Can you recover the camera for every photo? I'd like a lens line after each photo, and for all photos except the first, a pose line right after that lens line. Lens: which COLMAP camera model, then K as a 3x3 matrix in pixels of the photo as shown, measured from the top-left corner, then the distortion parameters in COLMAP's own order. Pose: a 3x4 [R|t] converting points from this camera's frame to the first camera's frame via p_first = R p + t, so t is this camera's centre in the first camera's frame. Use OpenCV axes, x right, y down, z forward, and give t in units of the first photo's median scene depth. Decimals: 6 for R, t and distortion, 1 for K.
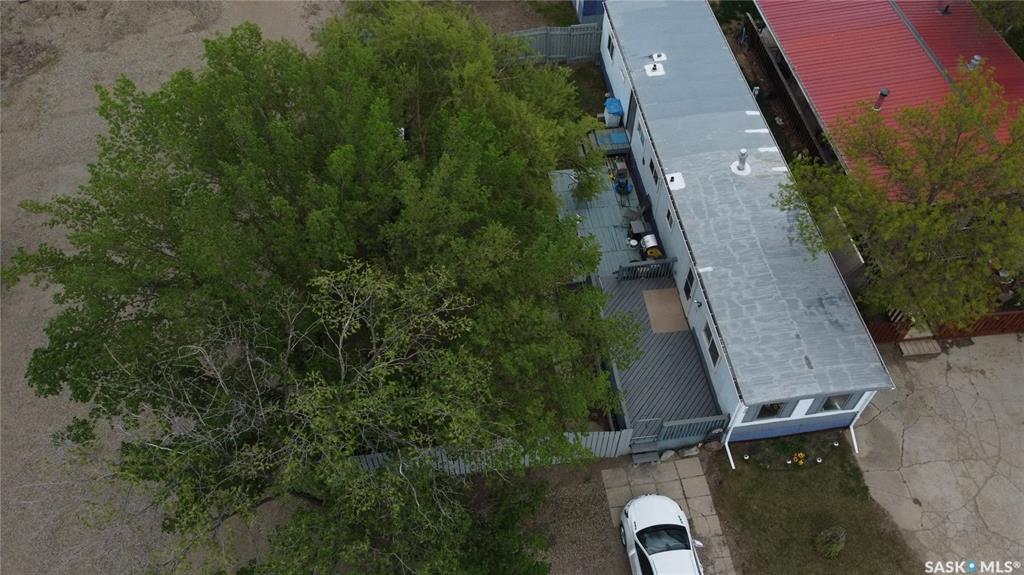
lens RADIAL K [[768.1, 0, 509.7], [0, 768.1, 285.4], [0, 0, 1]] dist [-0.003567, -0.002884]
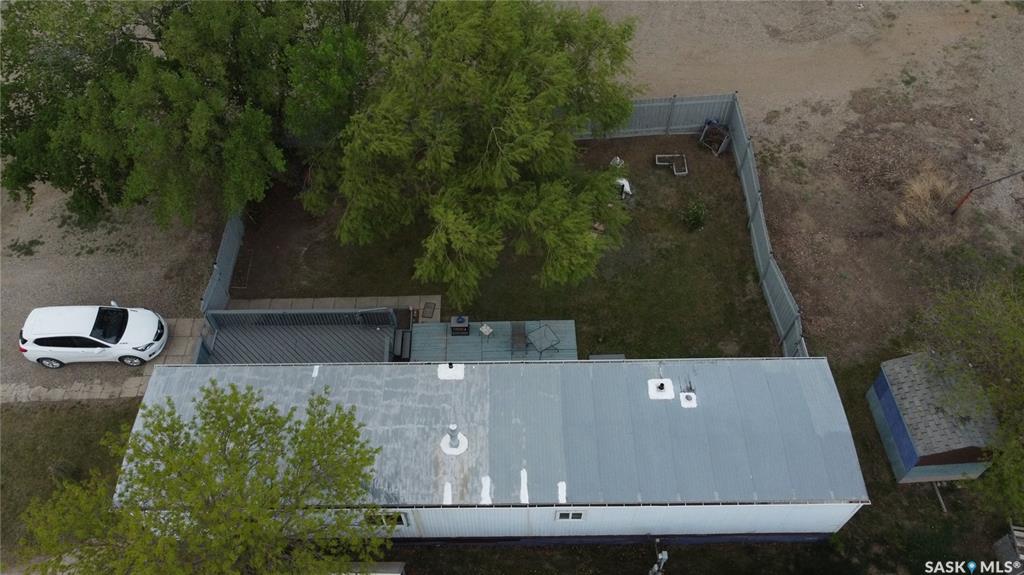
lens RADIAL K [[768.1, 0, 511.3], [0, 768.1, 287.4], [0, 0, 1]] dist [-0.003567, -0.002884]
pose [[-0.109416, 0.801085, -0.588465, 0.713581], [-0.787817, 0.291107, 0.542771, -0.760192], [0.606112, 0.522991, 0.599257, 0.550865]]
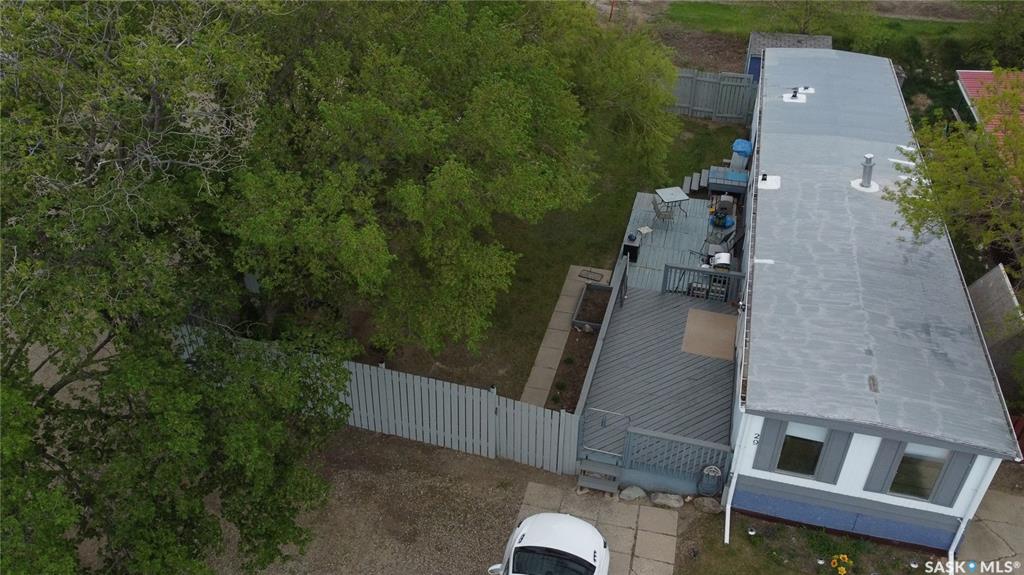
lens RADIAL K [[768.1, 0, 513.5], [0, 768.1, 289.8], [0, 0, 1]] dist [-0.003567, -0.002884]
pose [[0.920843, 0.229755, -0.315057, 0.279461], [-0.311854, 0.918973, -0.241319, 0.251919], [0.234085, 0.320469, 0.917880, 0.317690]]
